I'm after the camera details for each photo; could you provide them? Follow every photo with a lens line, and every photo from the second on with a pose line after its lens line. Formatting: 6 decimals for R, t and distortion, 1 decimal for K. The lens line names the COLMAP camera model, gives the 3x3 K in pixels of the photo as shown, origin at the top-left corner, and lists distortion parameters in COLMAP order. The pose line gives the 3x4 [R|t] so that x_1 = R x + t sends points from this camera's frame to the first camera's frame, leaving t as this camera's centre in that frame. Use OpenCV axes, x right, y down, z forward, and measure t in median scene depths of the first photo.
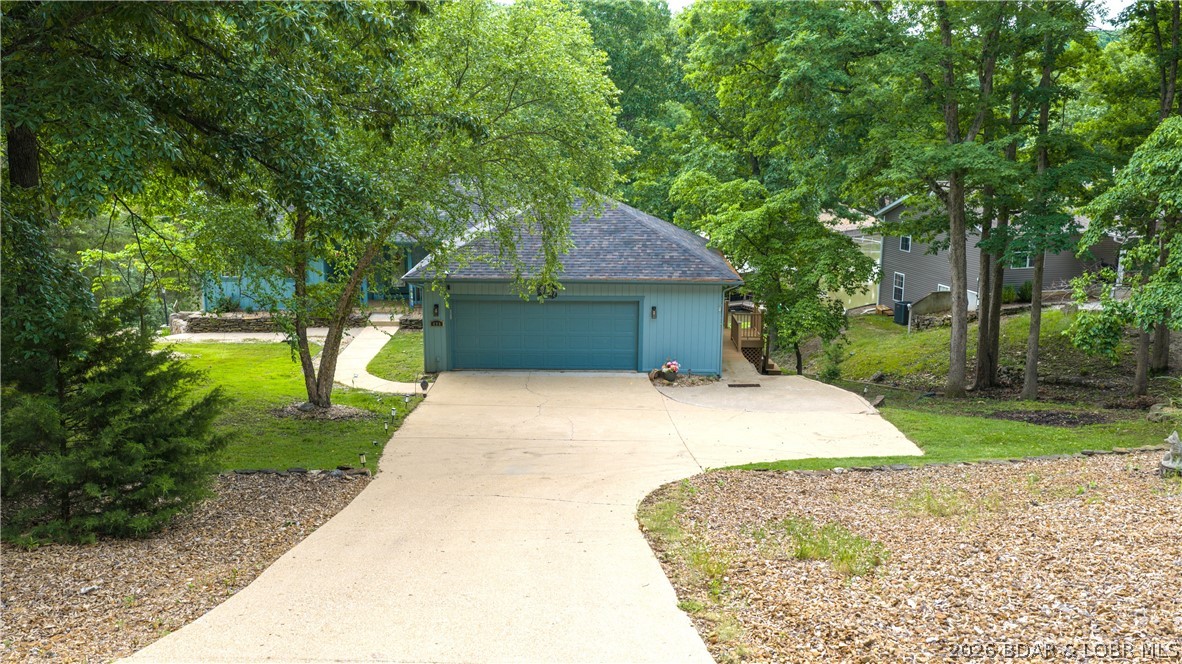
lens RADIAL K [[973.7, 0, 591.0], [0, 973.7, 332.0], [0, 0, 1]] dist [0.010043, -0.029465]
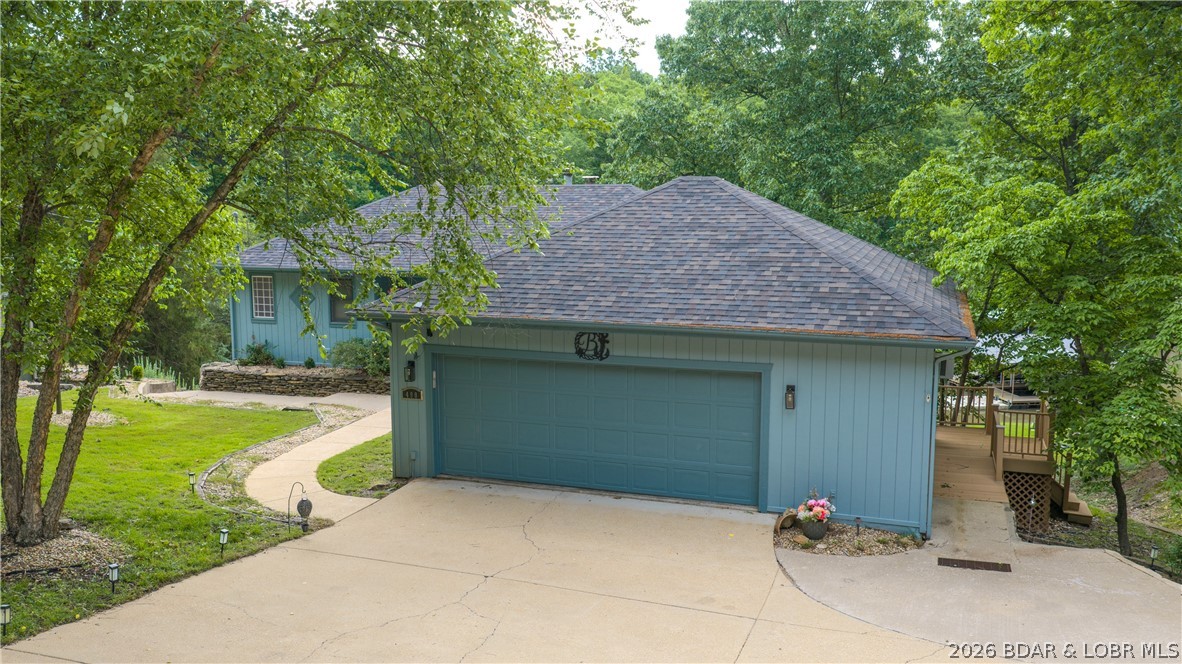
lens RADIAL K [[973.7, 0, 591.0], [0, 973.7, 332.0], [0, 0, 1]] dist [0.010043, -0.029465]
pose [[0.948779, 0.037468, -0.313710, 0.123155], [-0.062866, 0.995476, -0.071237, -0.011012], [0.309622, 0.087310, 0.946843, 0.482240]]
